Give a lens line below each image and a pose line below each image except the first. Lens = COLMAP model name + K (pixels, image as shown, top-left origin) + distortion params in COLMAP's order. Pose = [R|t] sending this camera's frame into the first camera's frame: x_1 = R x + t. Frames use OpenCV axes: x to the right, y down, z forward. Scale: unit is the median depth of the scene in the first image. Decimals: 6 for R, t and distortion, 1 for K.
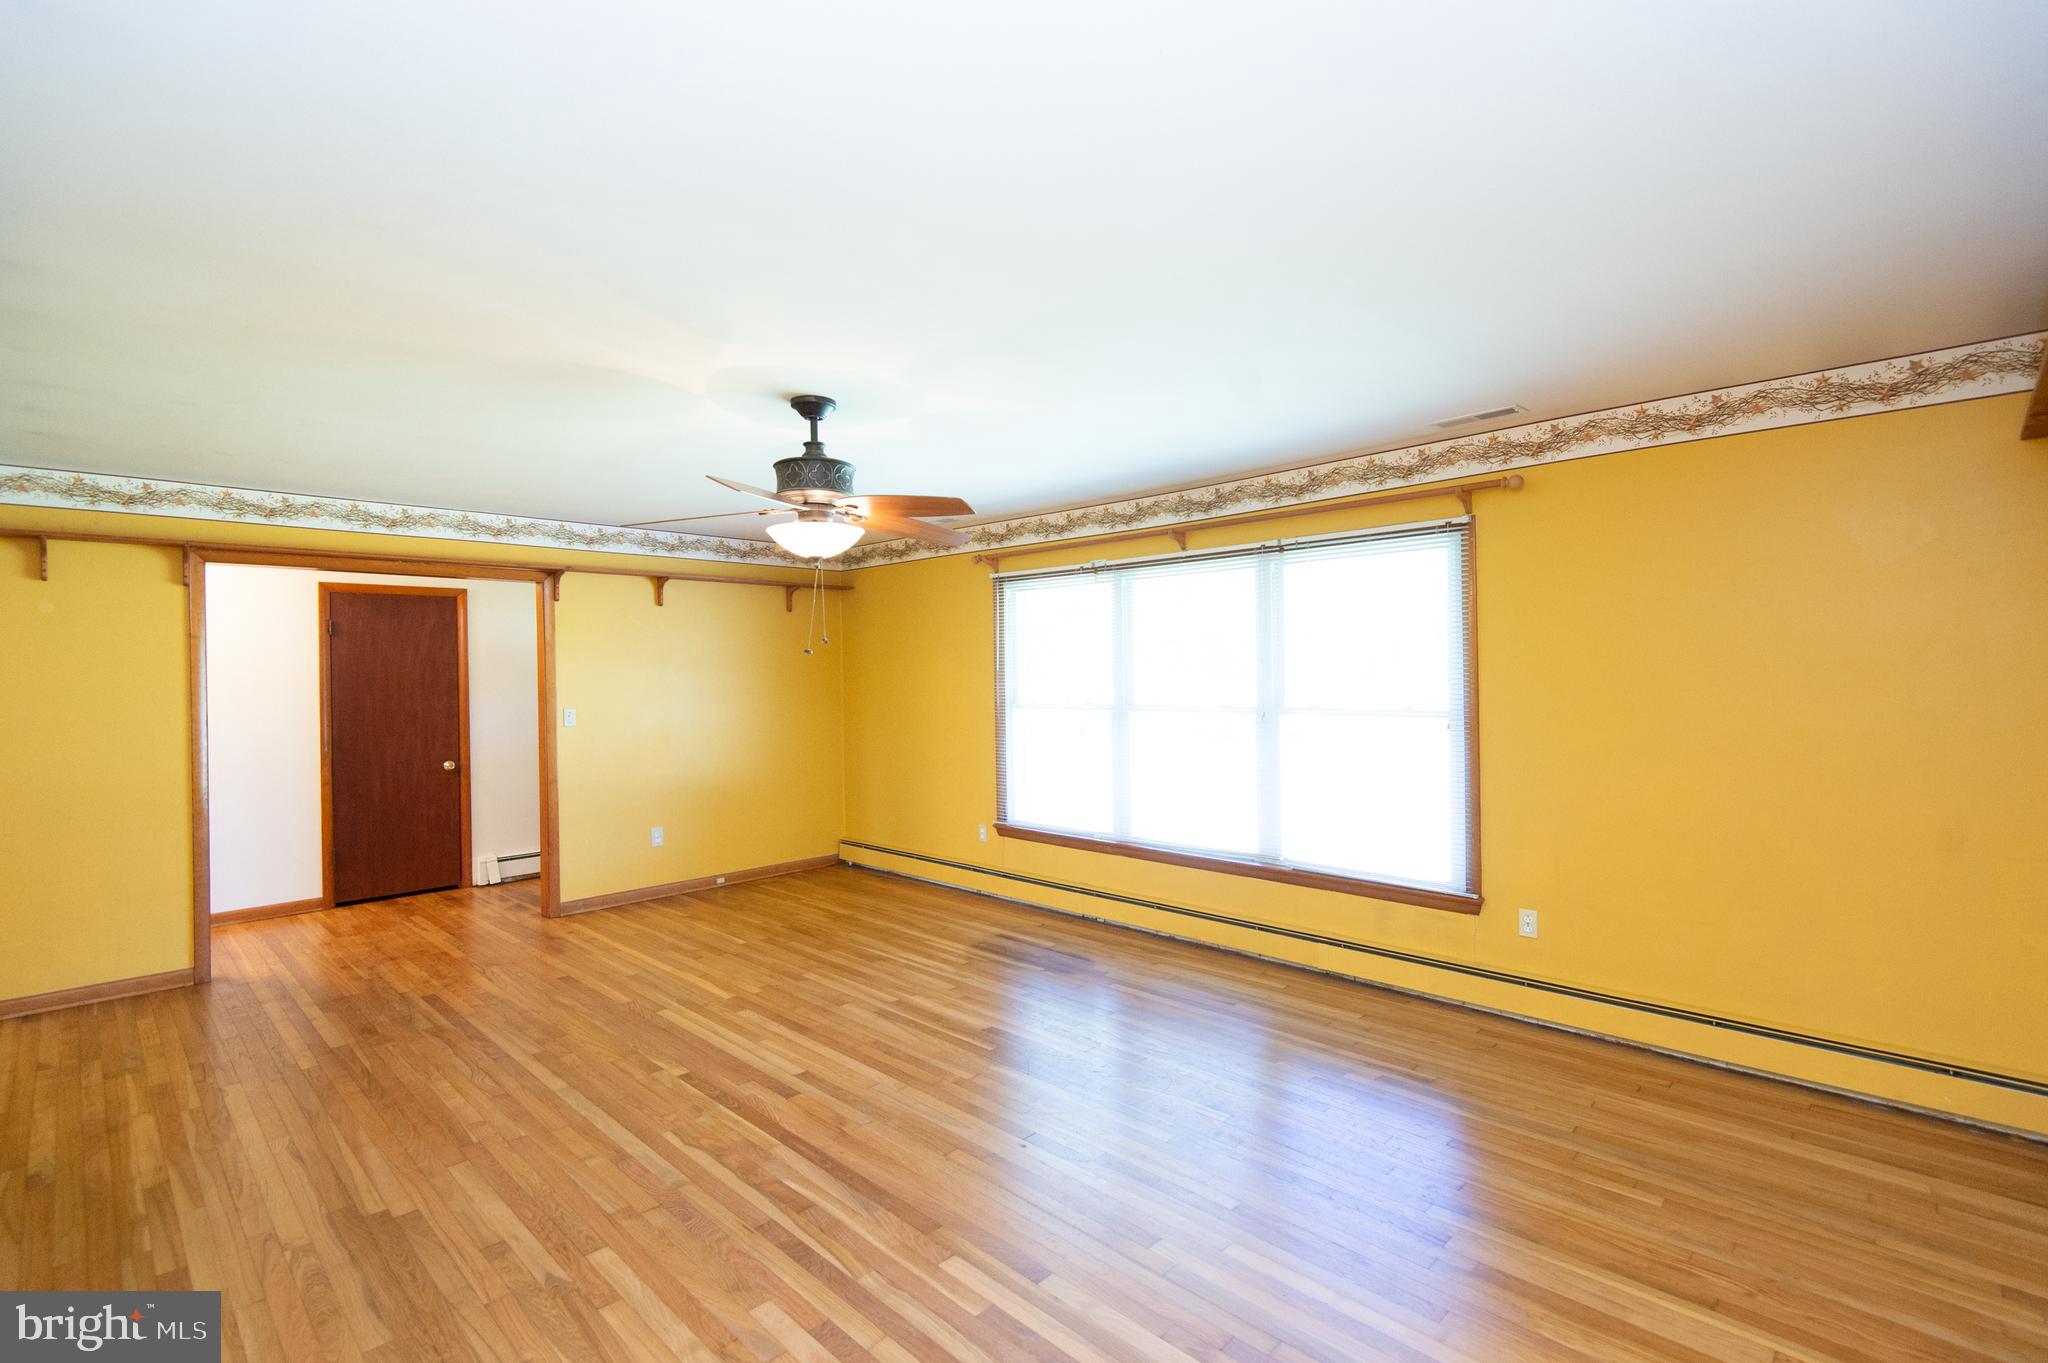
lens RADIAL K [[925.8, 0, 1009.0], [0, 925.8, 686.6], [0, 0, 1]] dist [0.033768, -0.014544]
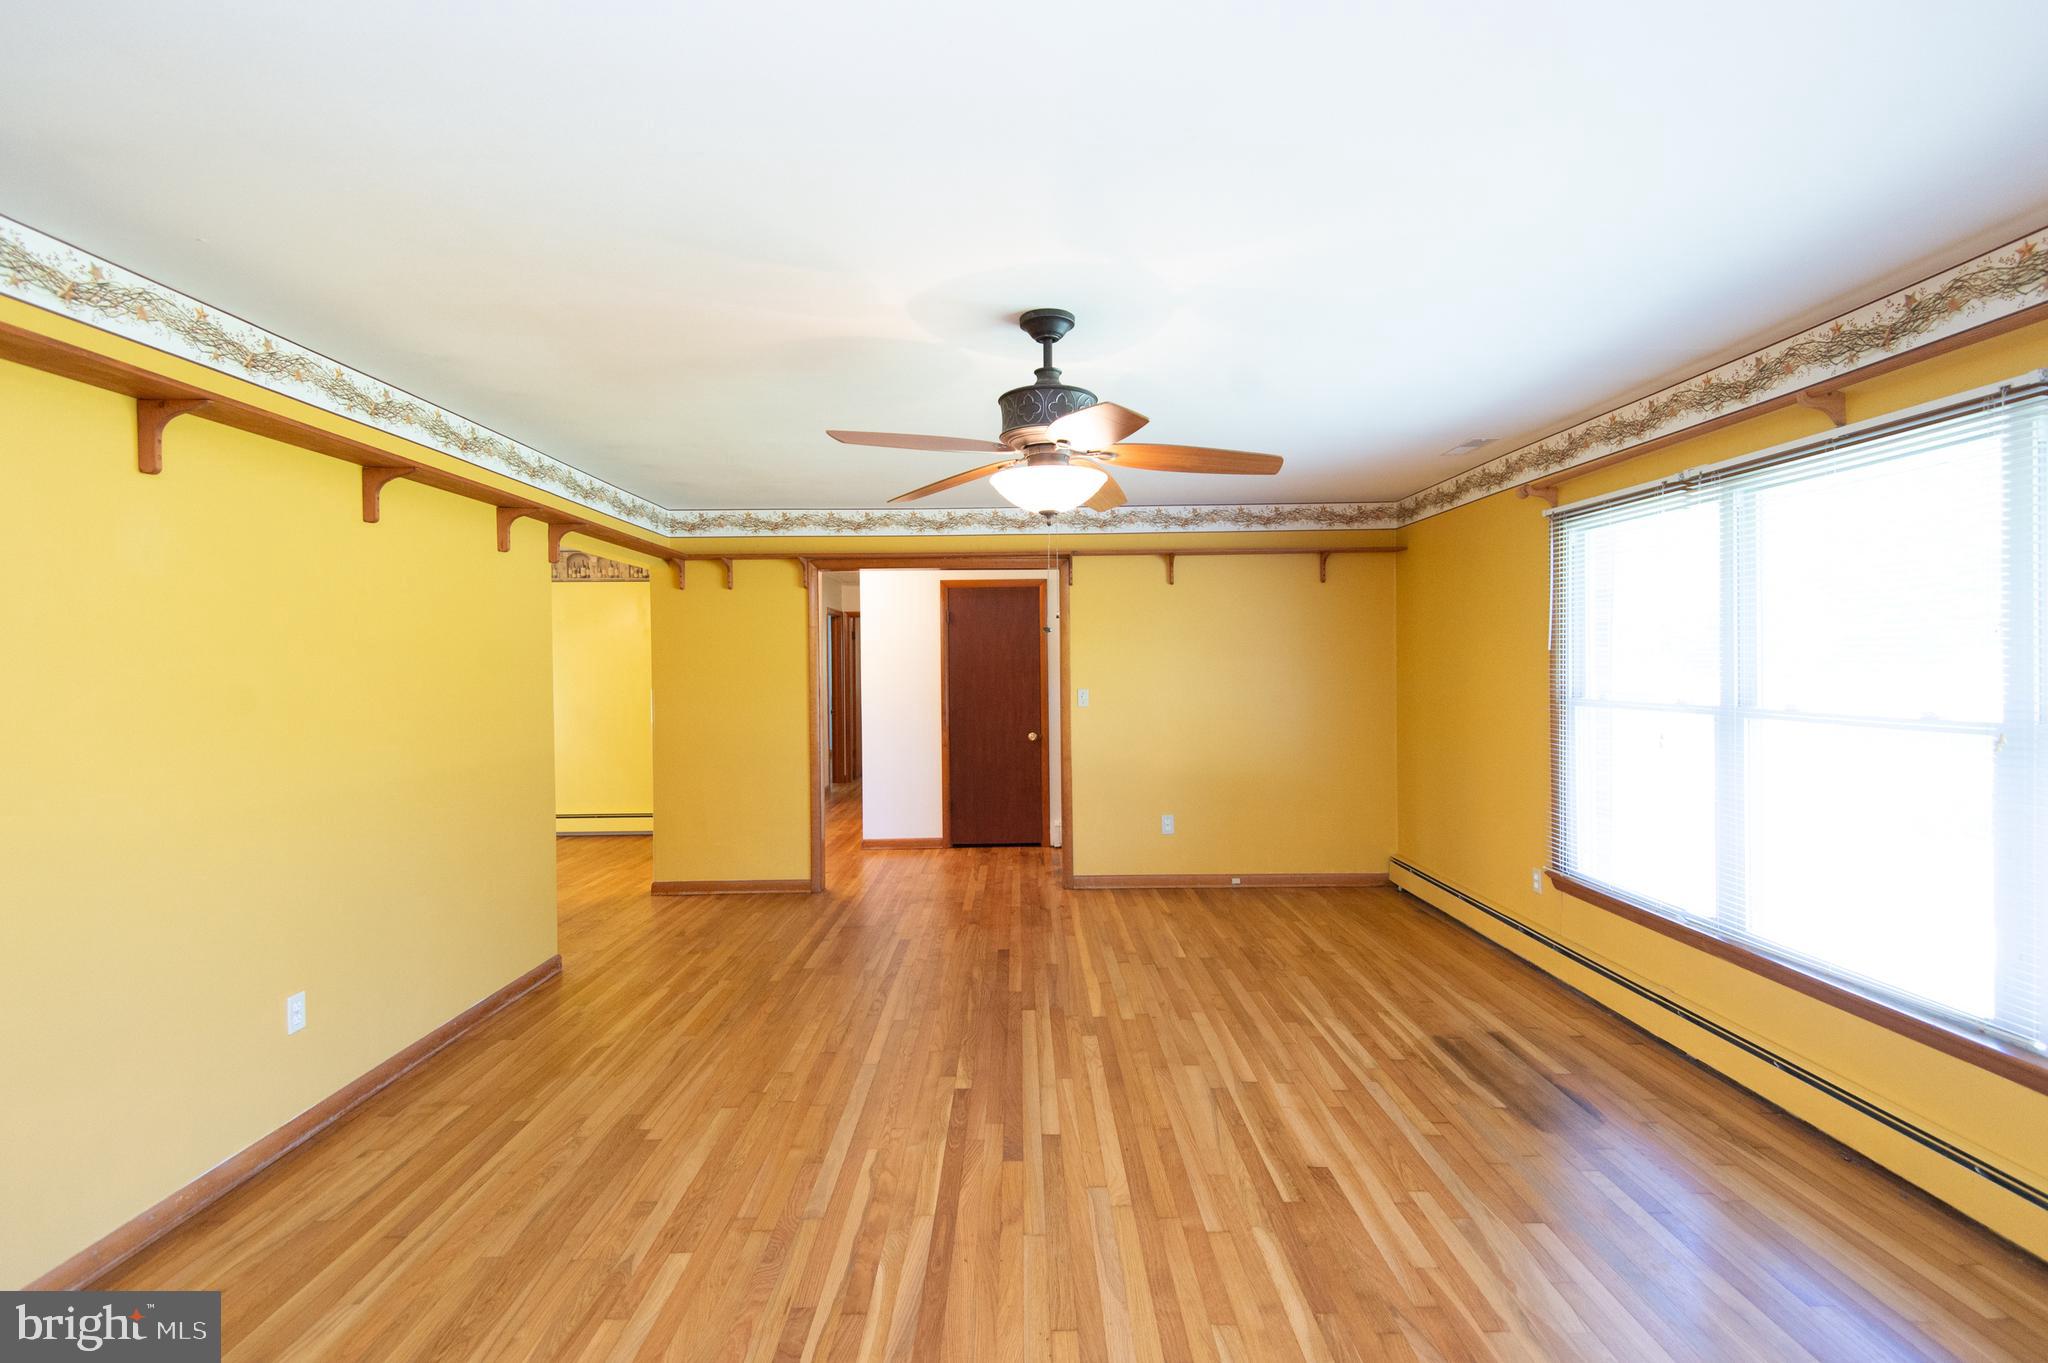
lens RADIAL K [[925.8, 0, 1003.0], [0, 925.8, 688.7], [0, 0, 1]] dist [0.033768, -0.014544]
pose [[0.718230, 0.025378, -0.695343, 0.206255], [-0.009496, 0.999599, 0.026675, -0.004166], [0.695741, -0.012556, 0.718183, 0.245671]]
